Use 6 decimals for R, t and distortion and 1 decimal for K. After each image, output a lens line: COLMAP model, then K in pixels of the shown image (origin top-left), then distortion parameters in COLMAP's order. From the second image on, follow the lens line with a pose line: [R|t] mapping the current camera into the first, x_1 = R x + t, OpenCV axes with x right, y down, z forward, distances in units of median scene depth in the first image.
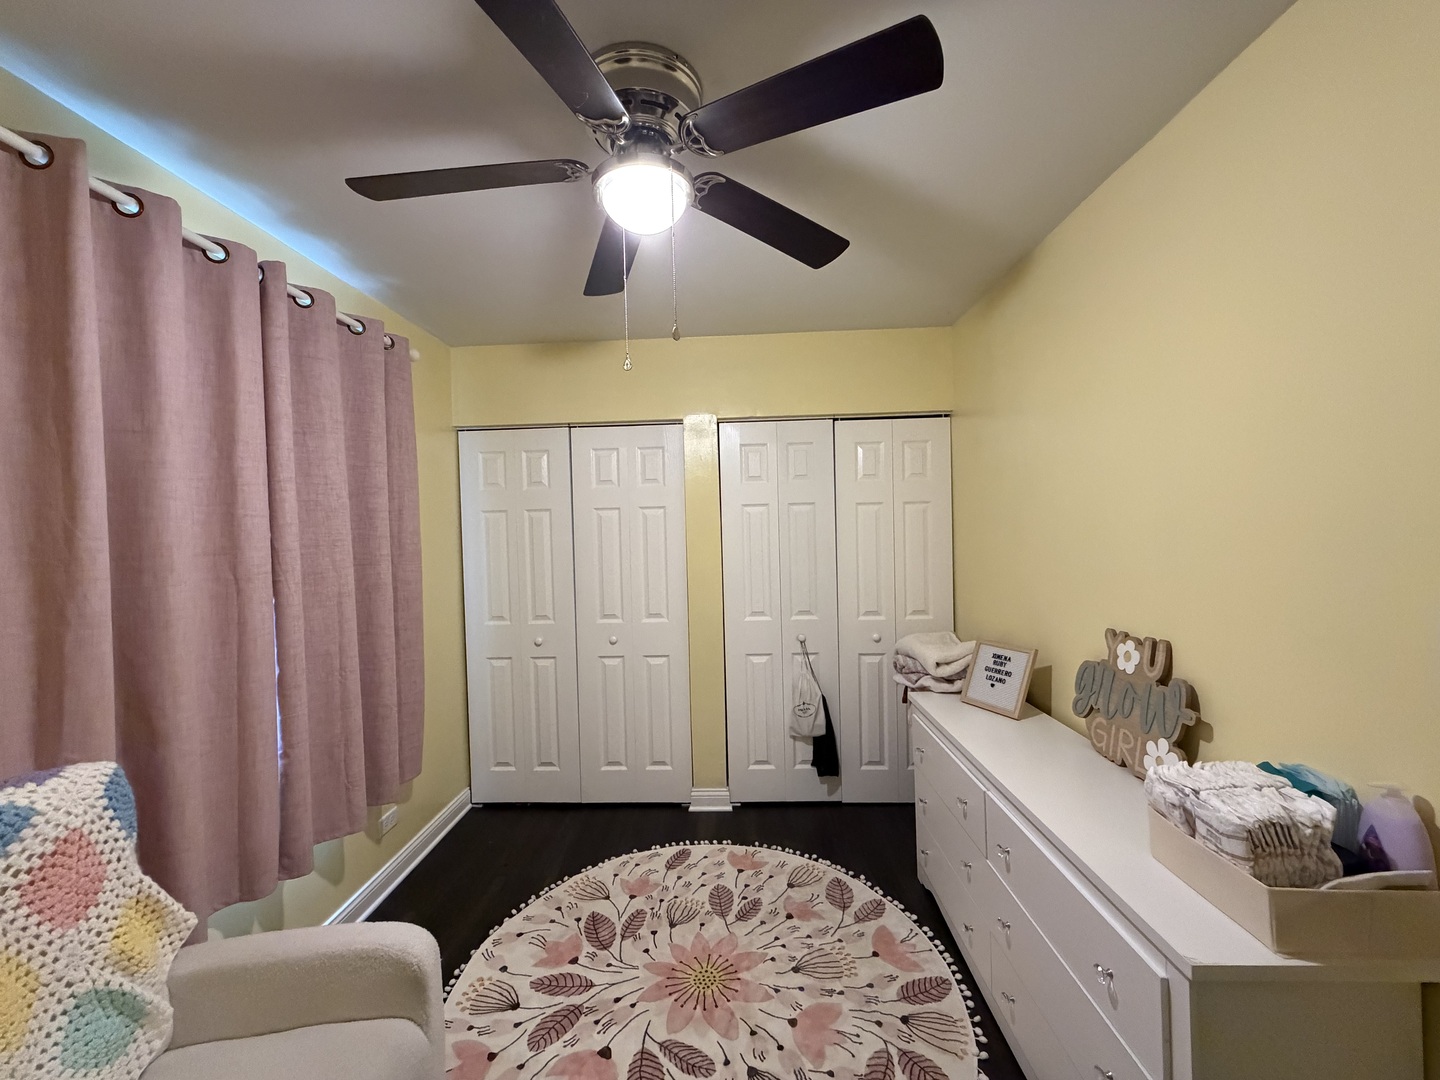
lens RADIAL K [[576.5, 0, 716.2], [0, 576.5, 537.2], [0, 0, 1]] dist [0.001847, -0.000179]
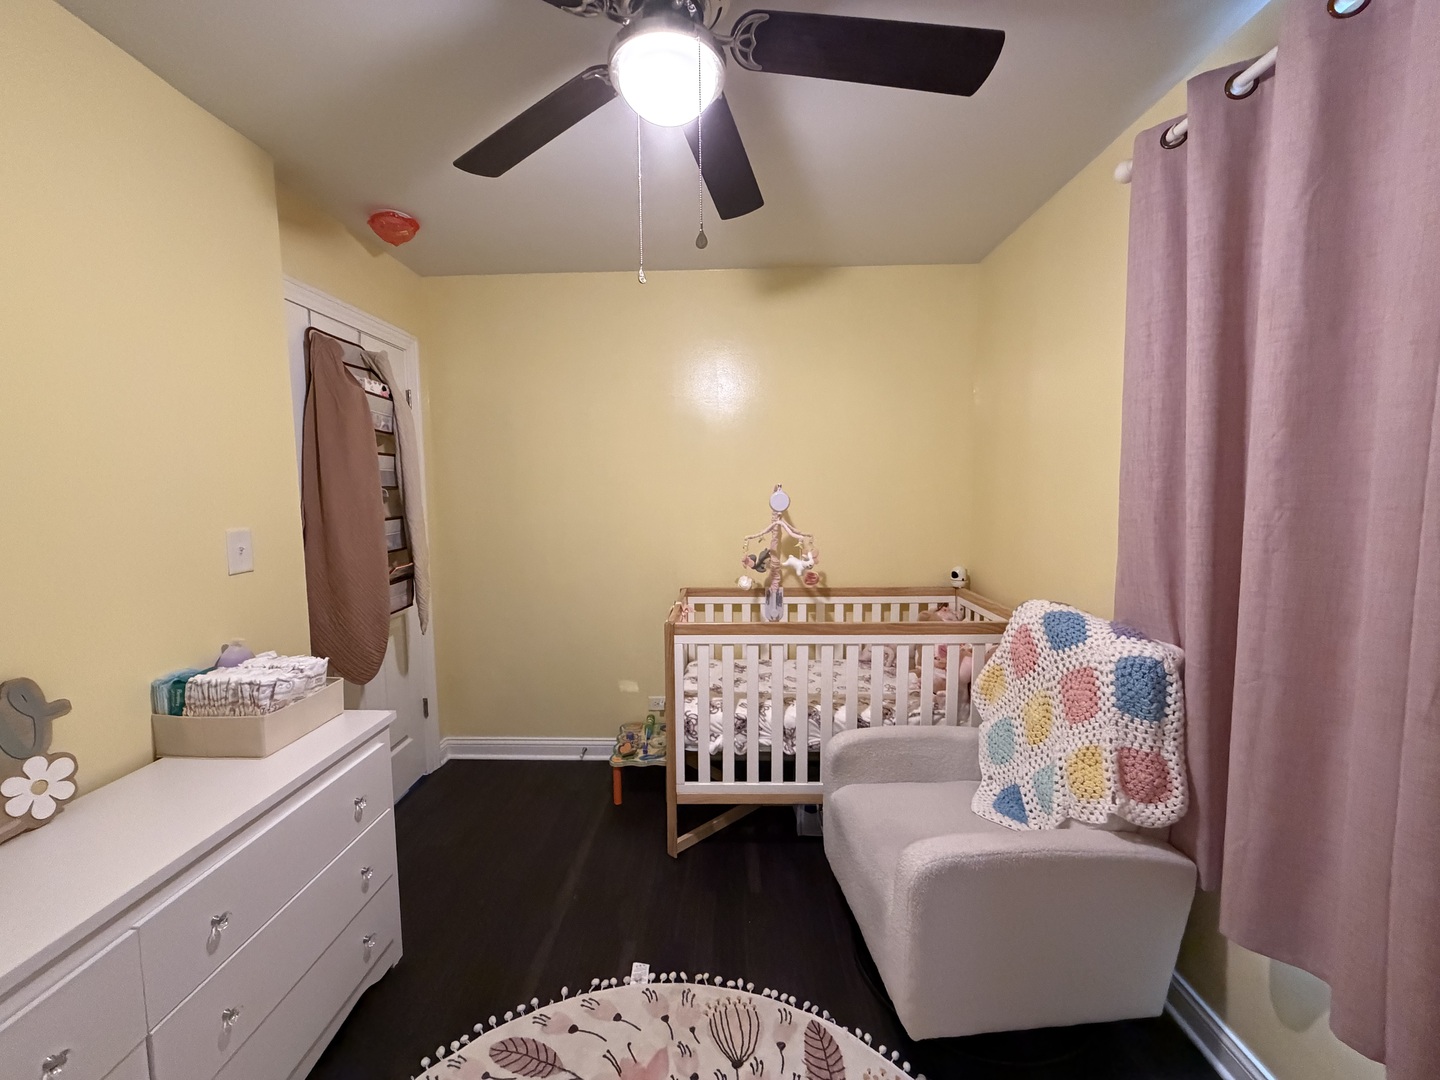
lens RADIAL K [[576.5, 0, 716.2], [0, 576.5, 537.2], [0, 0, 1]] dist [0.001847, -0.000179]
pose [[-0.999182, 0.039316, -0.009447, -0.110648], [0.038149, 0.994046, 0.102060, 0.006486], [0.013403, 0.101617, -0.994733, 1.320841]]
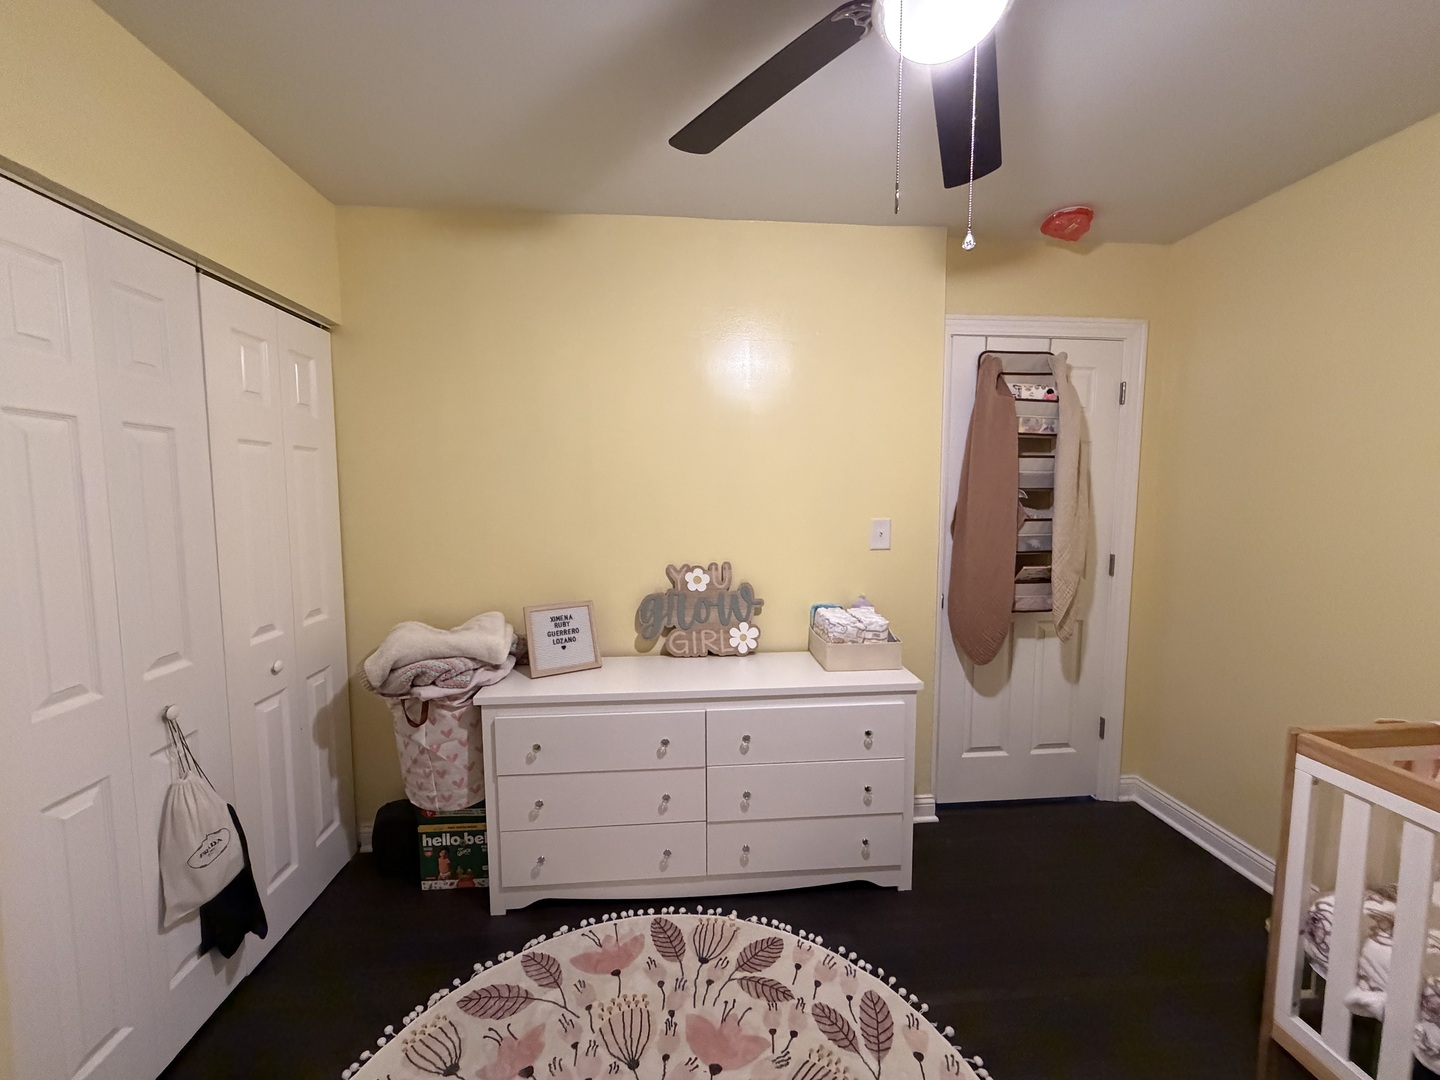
lens RADIAL K [[576.5, 0, 716.2], [0, 576.5, 537.2], [0, 0, 1]] dist [0.001847, -0.000179]
pose [[-0.122947, -0.057527, 0.990744, -0.572259], [0.017833, 0.998029, 0.060163, 0.015759], [-0.992253, 0.025065, -0.121679, 0.945422]]
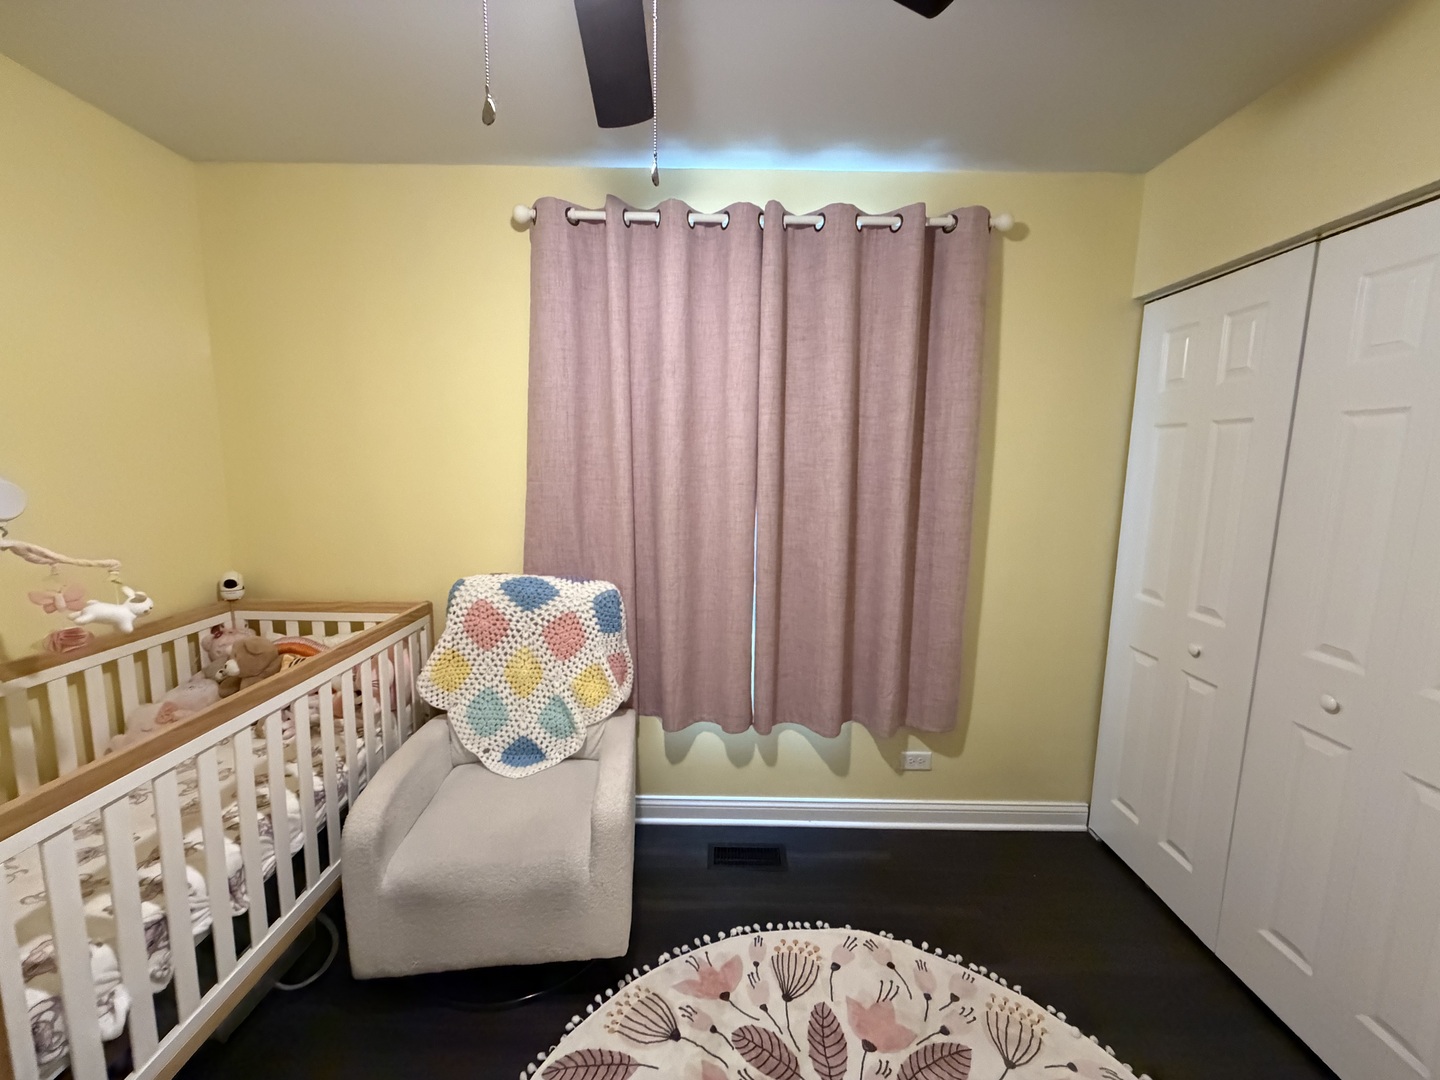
lens RADIAL K [[576.5, 0, 716.2], [0, 576.5, 537.2], [0, 0, 1]] dist [0.001847, -0.000179]
pose [[0.031452, 0.160390, -0.986553, 0.374136], [-0.028768, 0.986777, 0.159509, -0.017650], [0.999091, 0.023364, 0.035650, 0.776739]]
